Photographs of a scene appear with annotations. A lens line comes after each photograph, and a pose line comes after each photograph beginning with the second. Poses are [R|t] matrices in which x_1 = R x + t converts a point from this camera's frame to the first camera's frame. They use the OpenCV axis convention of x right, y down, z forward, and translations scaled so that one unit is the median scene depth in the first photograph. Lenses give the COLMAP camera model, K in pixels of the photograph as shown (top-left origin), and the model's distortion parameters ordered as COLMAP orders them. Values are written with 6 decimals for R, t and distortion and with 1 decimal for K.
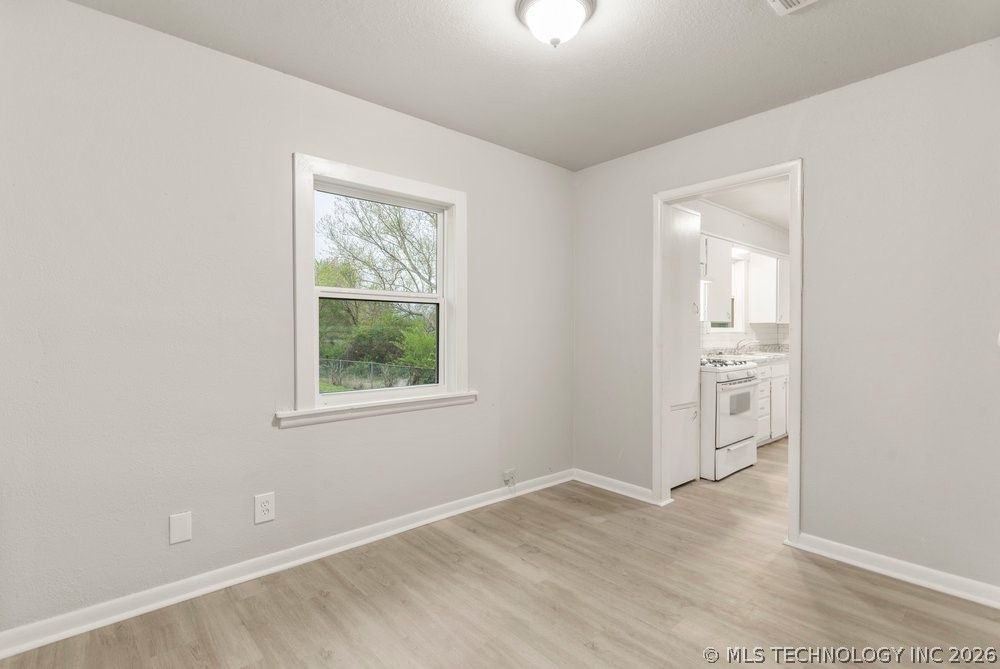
lens RADIAL K [[480.5, 0, 500.0], [0, 480.5, 334.5], [0, 0, 1]] dist [0.003946, 0.000239]
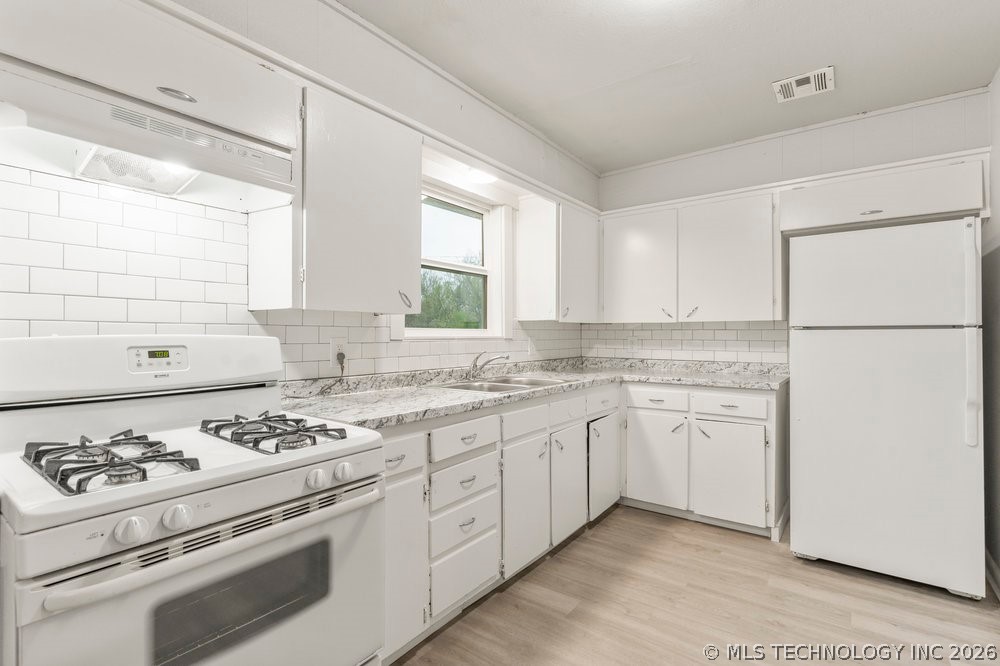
lens RADIAL K [[472.0, 0, 500.0], [0, 472.0, 333.0], [0, 0, 1]] dist [0.000507, 0.000023]
pose [[0.978111, 0.000089, 0.208085, 0.729493], [0.002621, 0.999915, -0.012745, -0.006025], [-0.208068, 0.013011, 0.978028, 0.893724]]
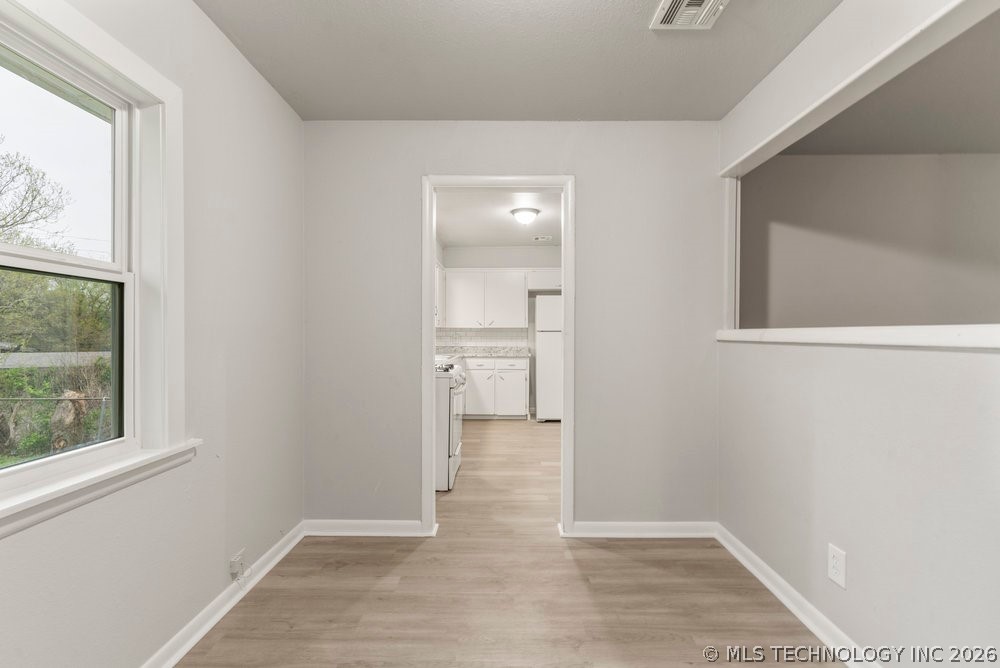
lens RADIAL K [[480.5, 0, 500.0], [0, 480.5, 334.0], [0, 0, 1]] dist [0.003946, 0.000239]
pose [[0.664241, -0.000625, 0.747518, -0.240539], [0.005727, 0.999975, -0.004253, -0.004047], [-0.747497, 0.007106, 0.664228, 0.339163]]
